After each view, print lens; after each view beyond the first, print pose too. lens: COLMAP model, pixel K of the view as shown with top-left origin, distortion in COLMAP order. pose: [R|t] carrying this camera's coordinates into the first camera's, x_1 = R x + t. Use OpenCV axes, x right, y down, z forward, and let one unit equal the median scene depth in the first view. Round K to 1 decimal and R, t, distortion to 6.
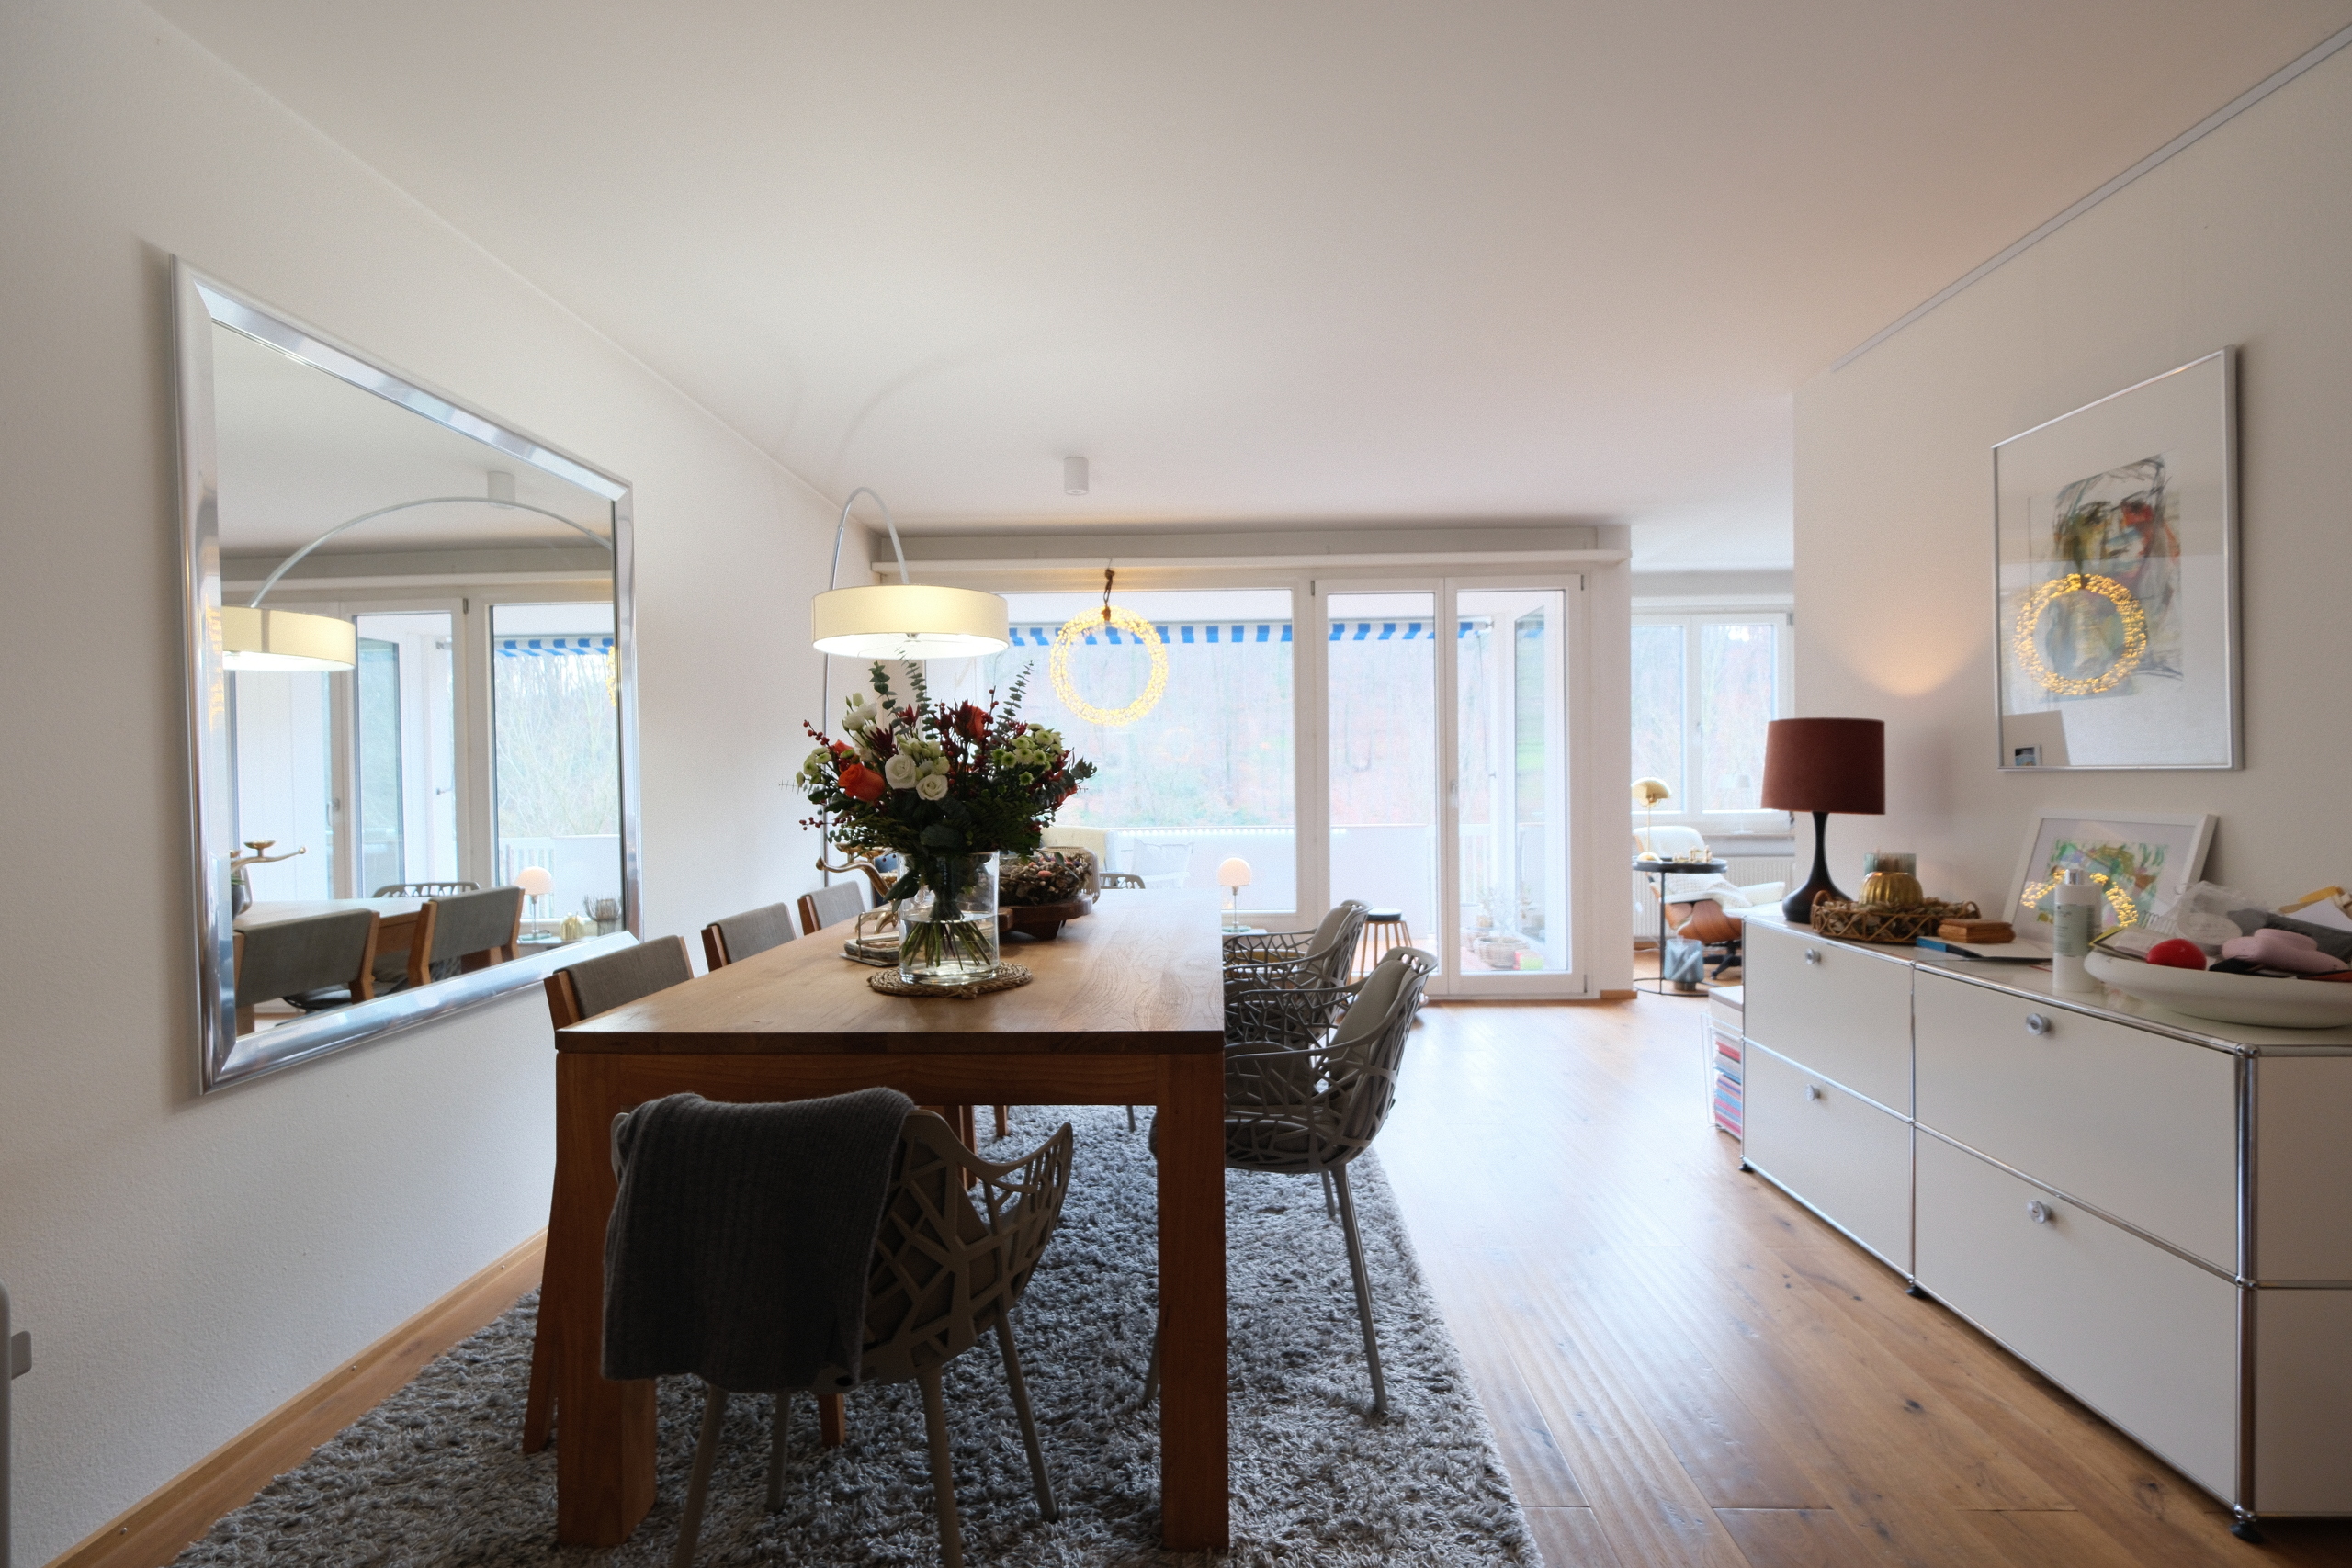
lens RADIAL K [[1059.1, 0, 1180.2], [0, 1059.1, 785.9], [0, 0, 1]] dist [0.002518, -0.000120]
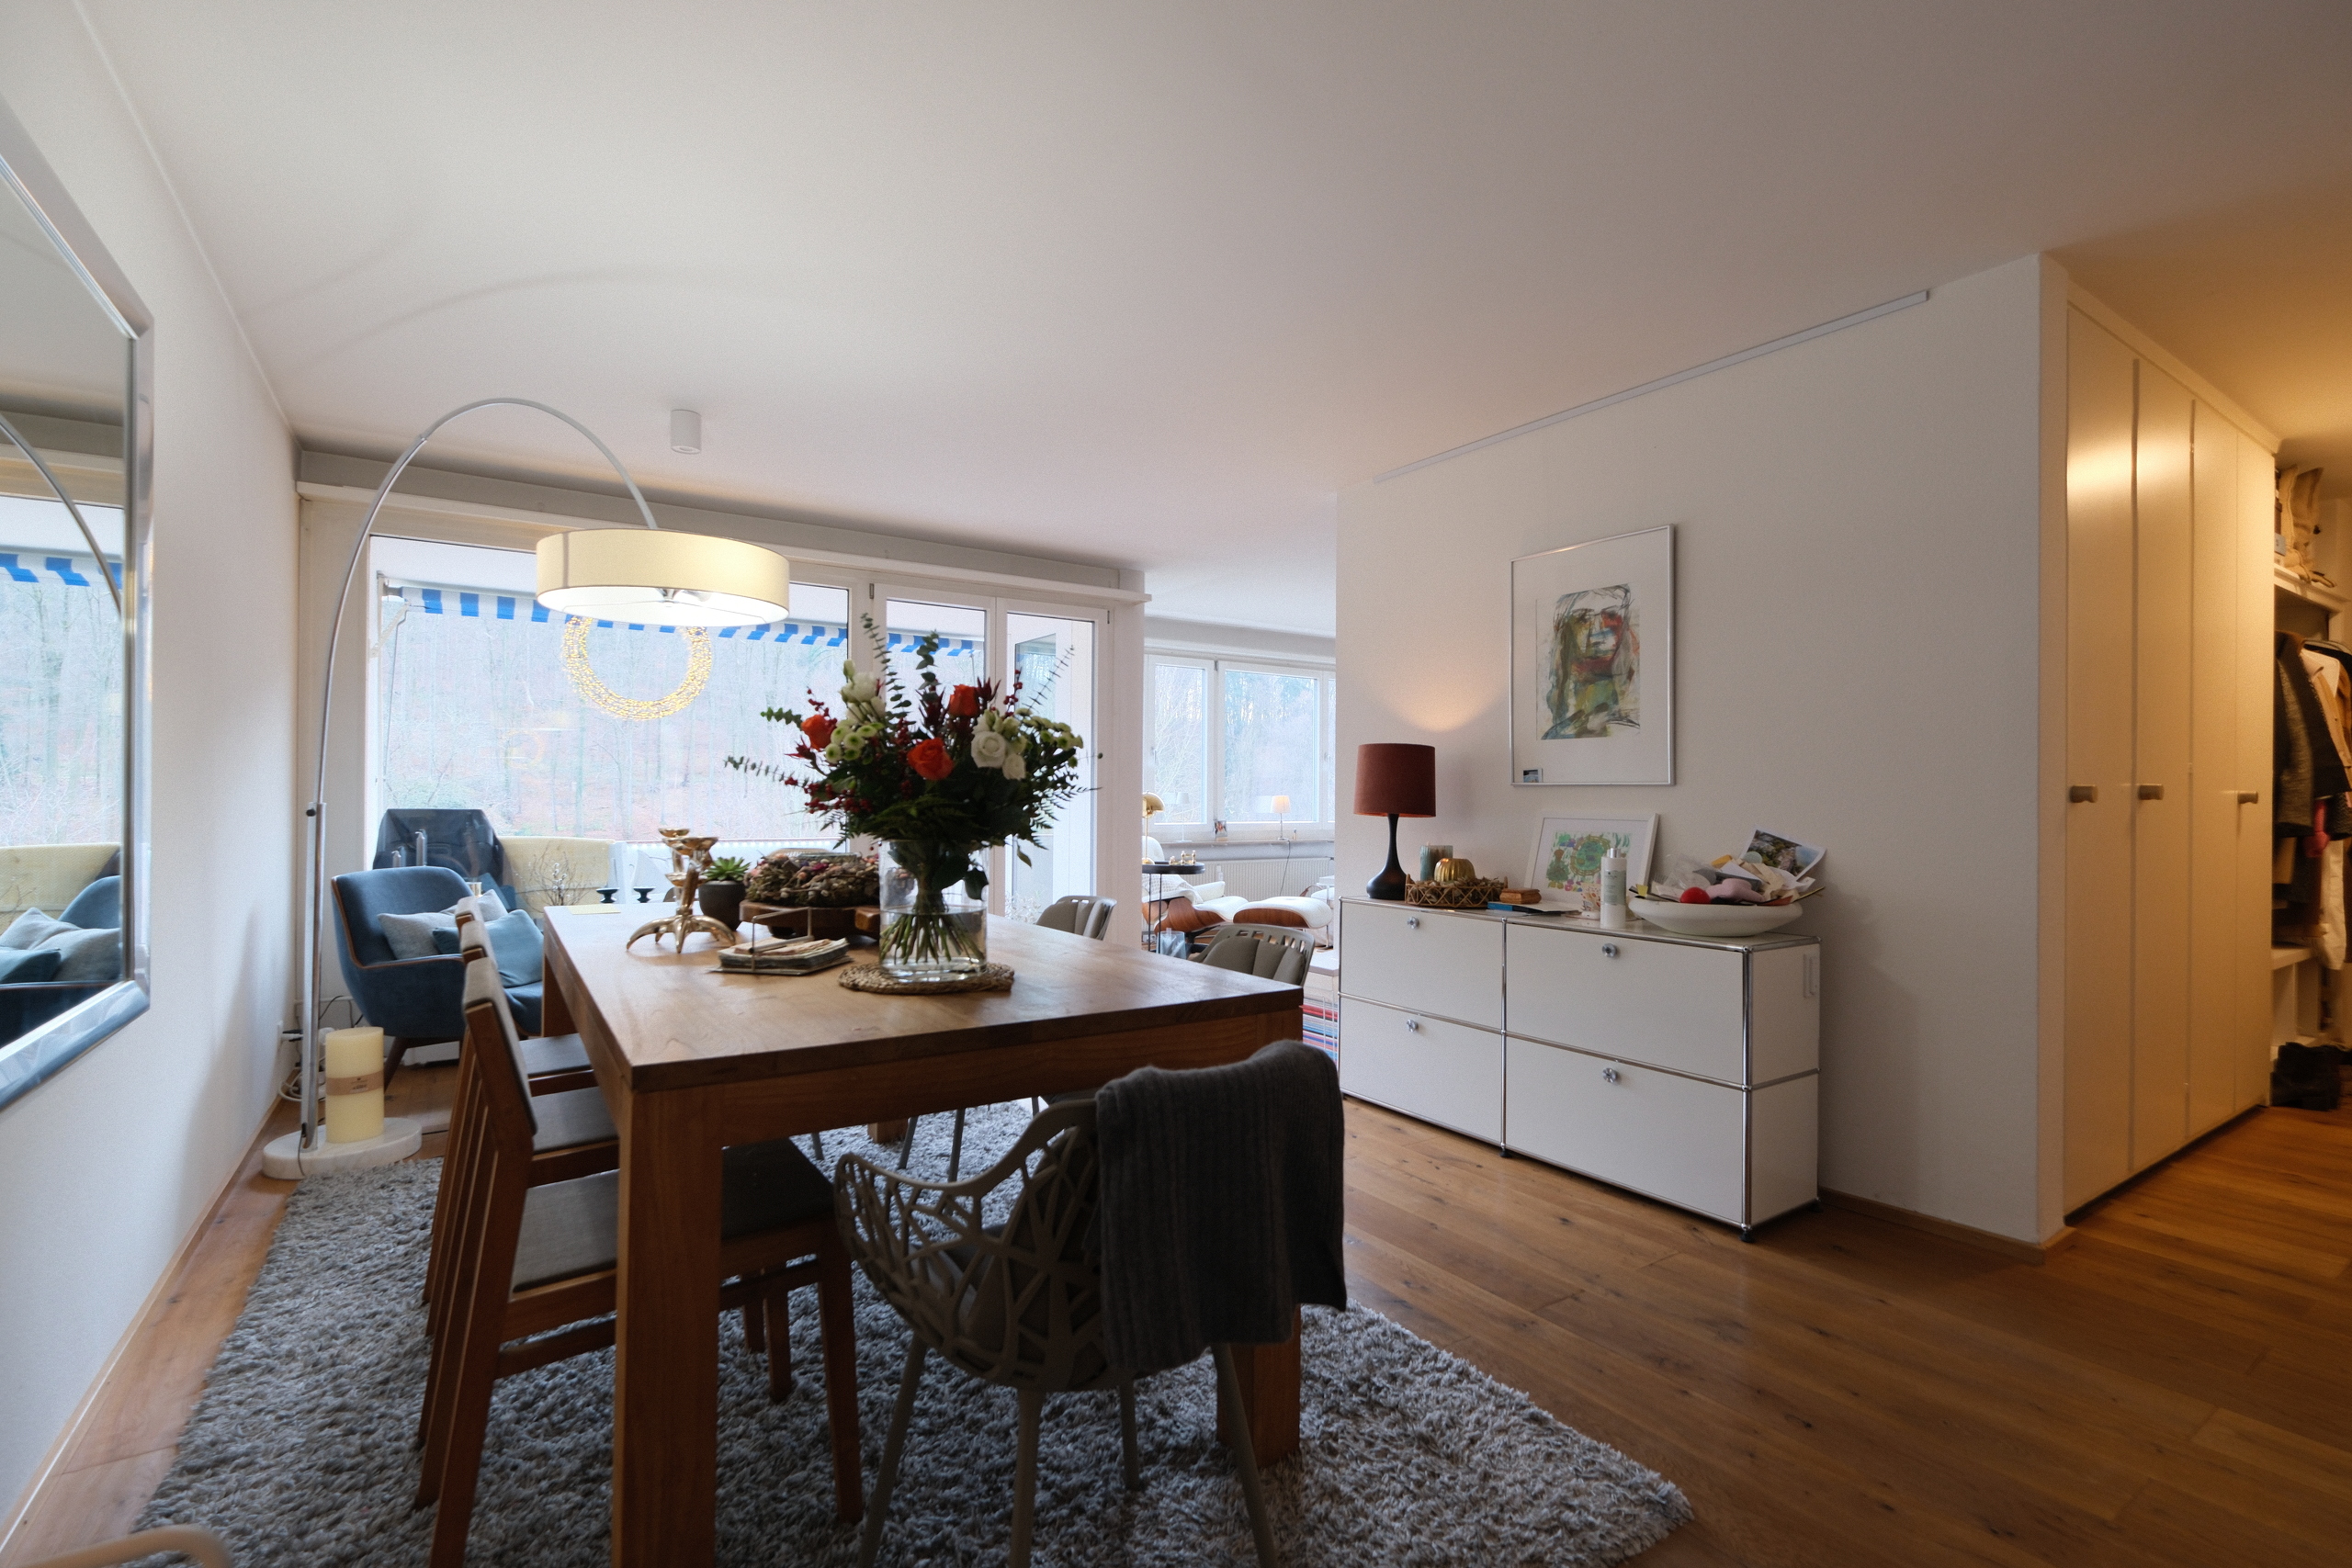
lens RADIAL K [[1059.1, 0, 1176.6], [0, 1059.1, 787.0], [0, 0, 1]] dist [0.002518, -0.000120]
pose [[0.819883, 0.022847, 0.572075, -0.448125], [-0.012751, 0.999684, -0.021650, 0.025835], [-0.572389, 0.010456, 0.819916, 0.089686]]
